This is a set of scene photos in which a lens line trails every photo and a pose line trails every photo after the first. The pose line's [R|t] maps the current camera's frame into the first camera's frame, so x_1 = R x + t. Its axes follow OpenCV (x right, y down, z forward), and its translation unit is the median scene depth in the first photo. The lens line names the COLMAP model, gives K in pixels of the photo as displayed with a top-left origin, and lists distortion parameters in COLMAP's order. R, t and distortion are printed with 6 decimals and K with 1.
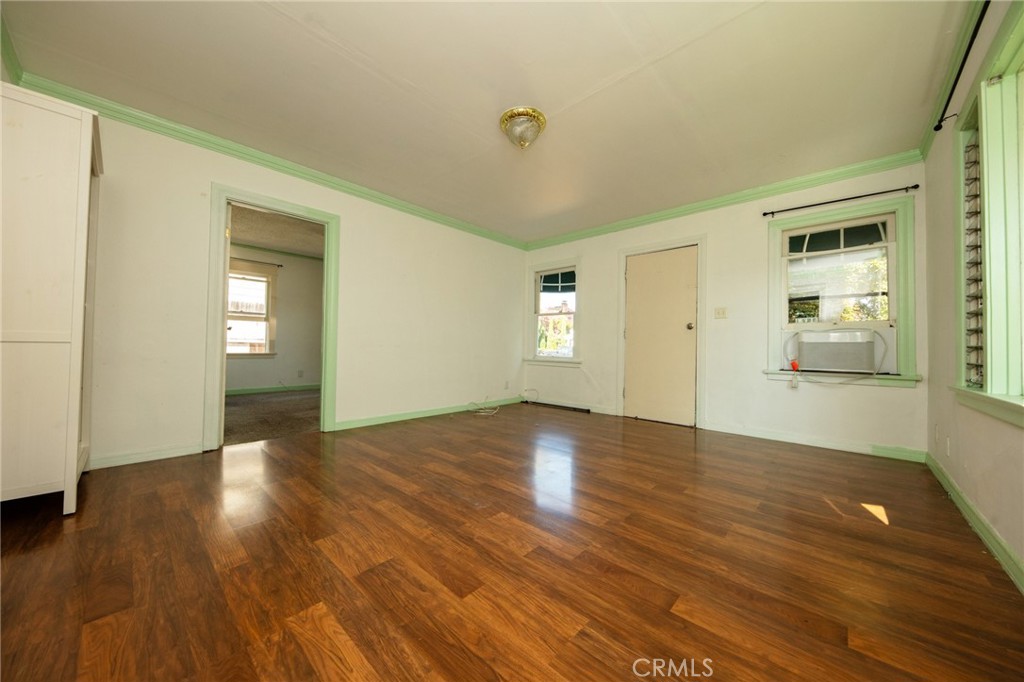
lens RADIAL K [[355.5, 0, 508.9], [0, 355.5, 344.0], [0, 0, 1]] dist [-0.004086, -0.003630]
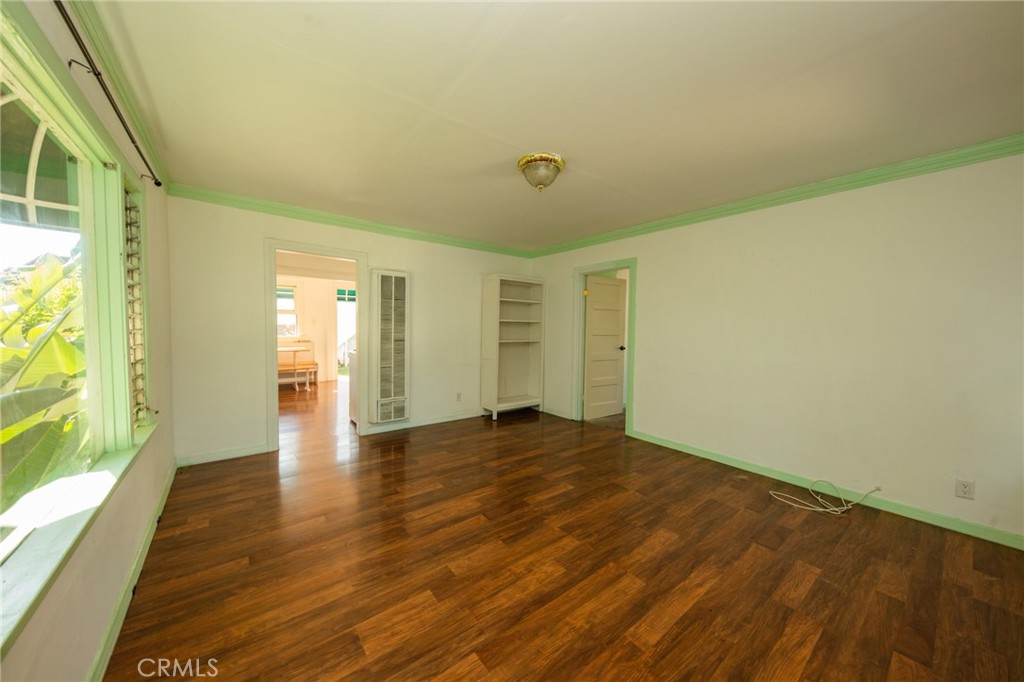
lens RADIAL K [[355.5, 0, 509.0], [0, 355.5, 336.3], [0, 0, 1]] dist [-0.004086, -0.003630]
pose [[-0.162900, 0.011767, -0.986572, 1.273204], [-0.004636, 0.999909, 0.012691, -0.186761], [0.986632, 0.006641, -0.162831, 1.314090]]
